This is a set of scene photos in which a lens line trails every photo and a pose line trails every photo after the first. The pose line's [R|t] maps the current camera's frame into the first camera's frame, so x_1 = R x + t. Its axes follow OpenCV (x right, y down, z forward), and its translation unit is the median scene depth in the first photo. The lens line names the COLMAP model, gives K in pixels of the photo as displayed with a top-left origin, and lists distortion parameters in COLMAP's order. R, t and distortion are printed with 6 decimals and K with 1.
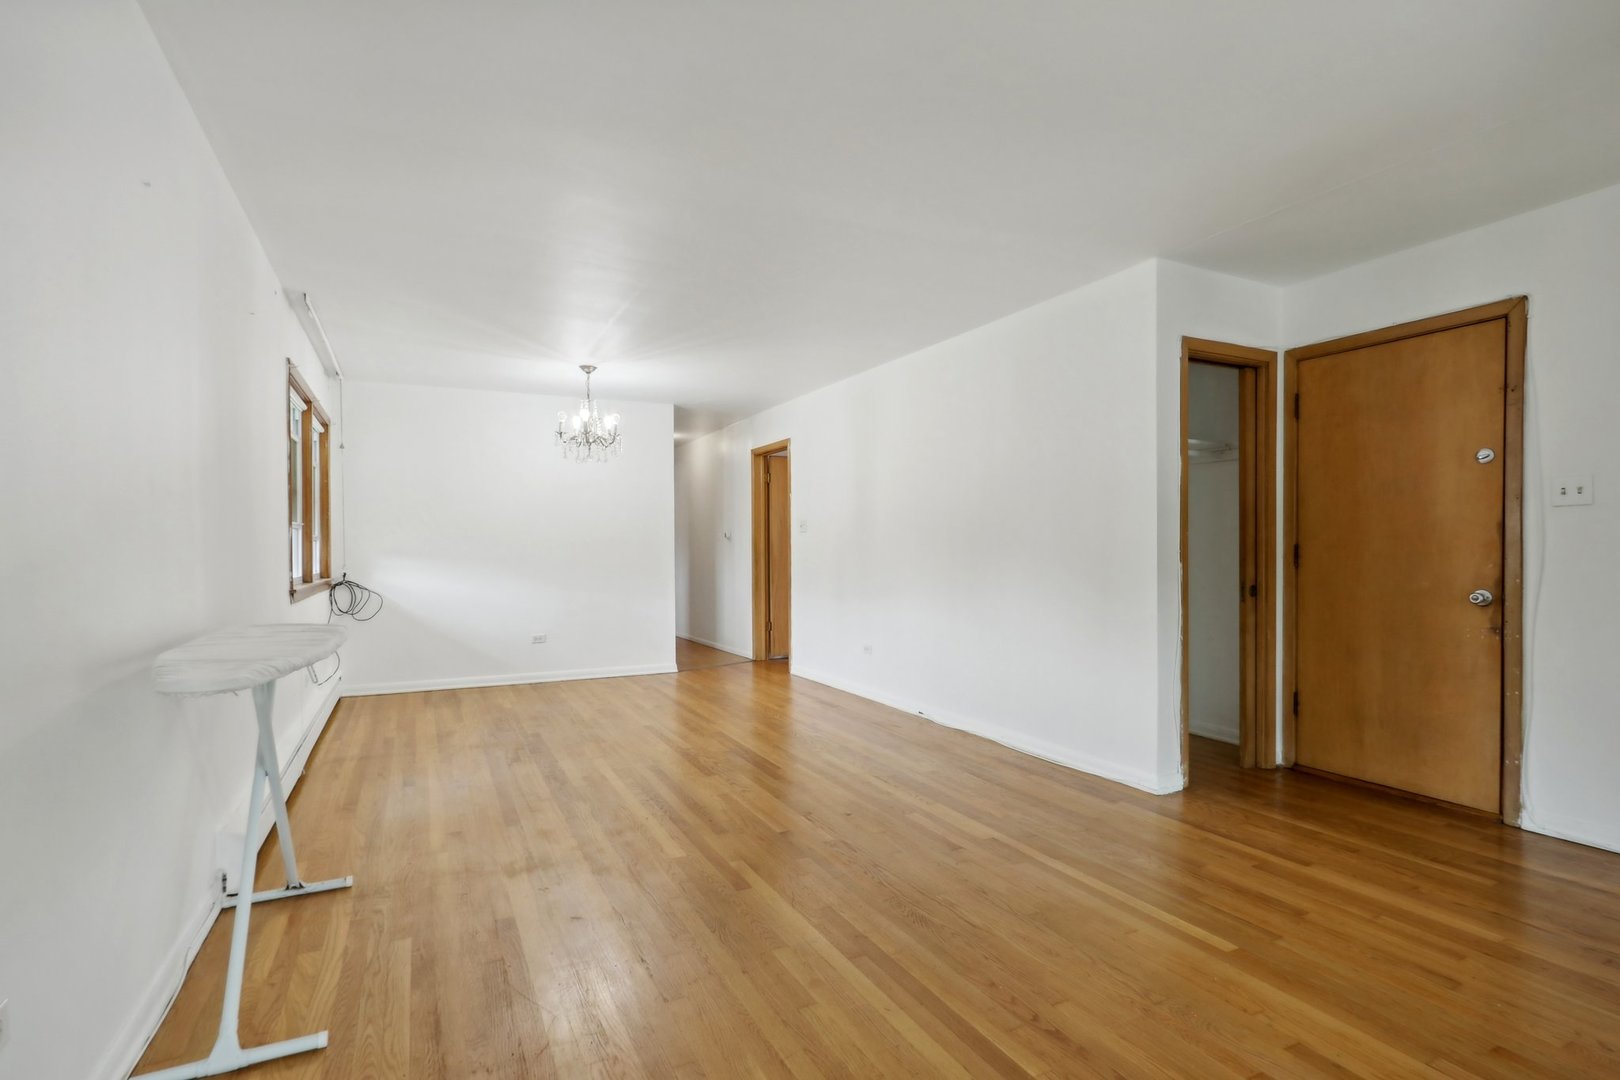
lens RADIAL K [[762.1, 0, 784.5], [0, 762.1, 558.3], [0, 0, 1]] dist [-0.024081, 0.003383]
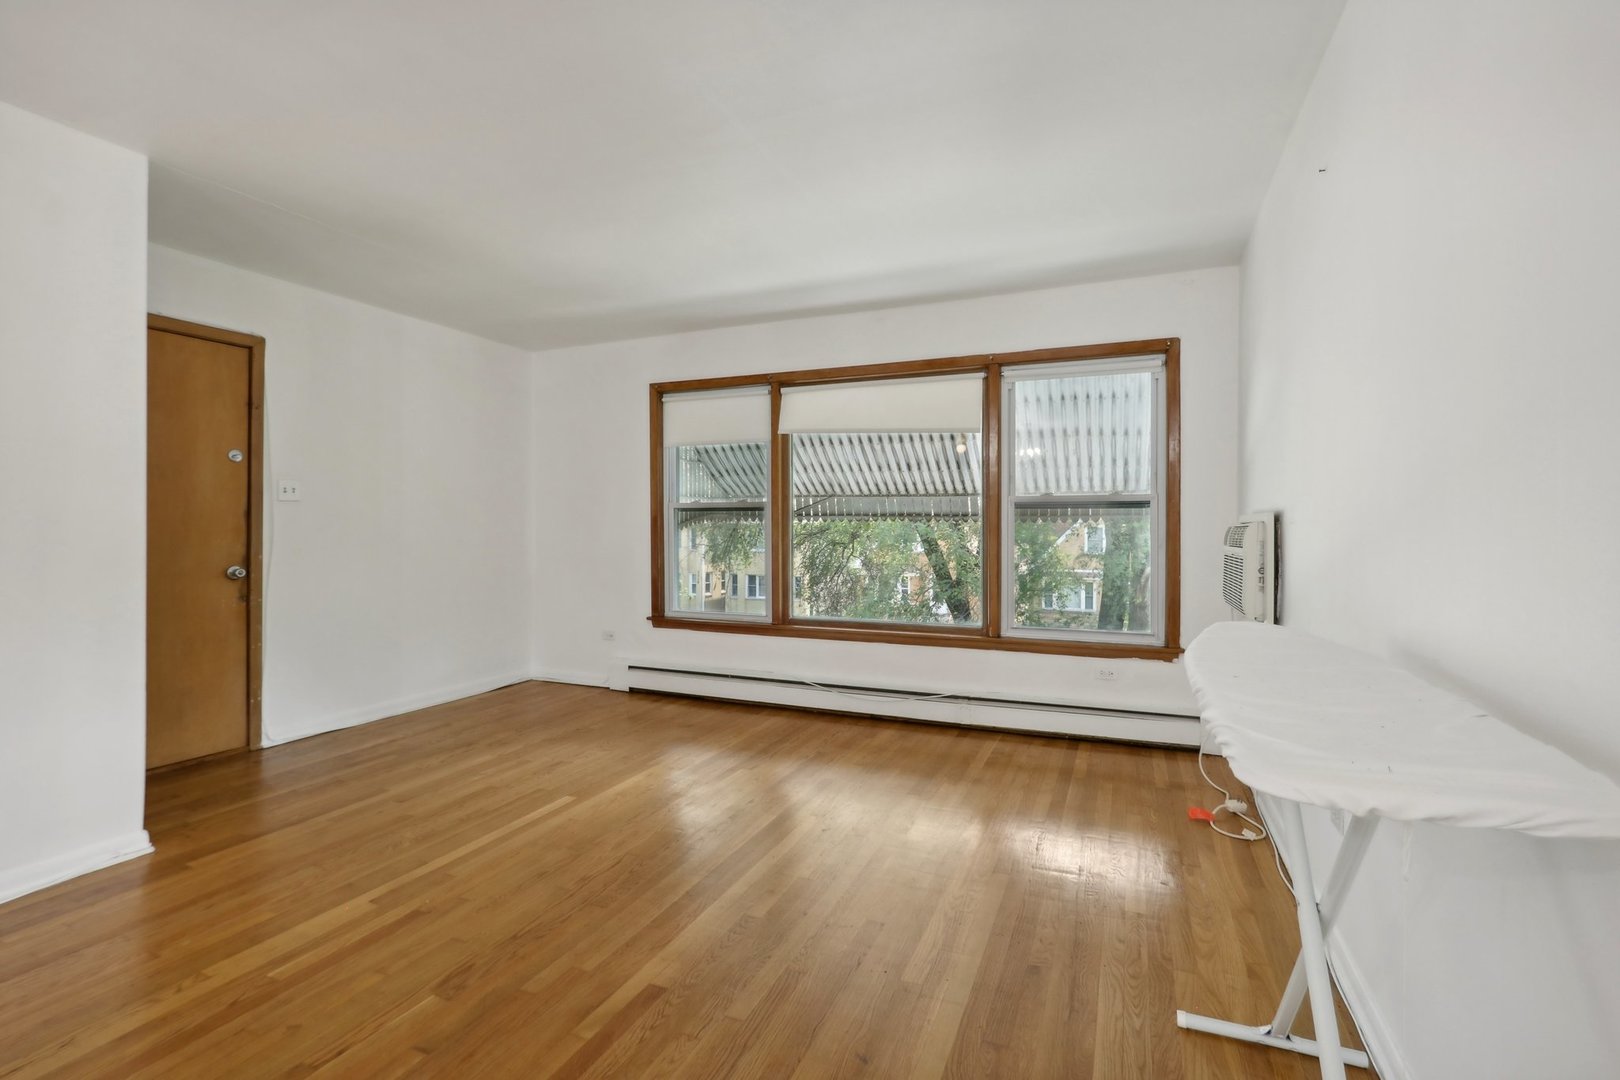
lens RADIAL K [[762.1, 0, 771.1], [0, 762.1, 525.3], [0, 0, 1]] dist [-0.024081, 0.003383]
pose [[-0.632390, 0.003852, 0.774641, -0.581482], [0.013846, 0.999884, 0.006332, -0.020329], [-0.774527, 0.014730, -0.632370, 1.137977]]
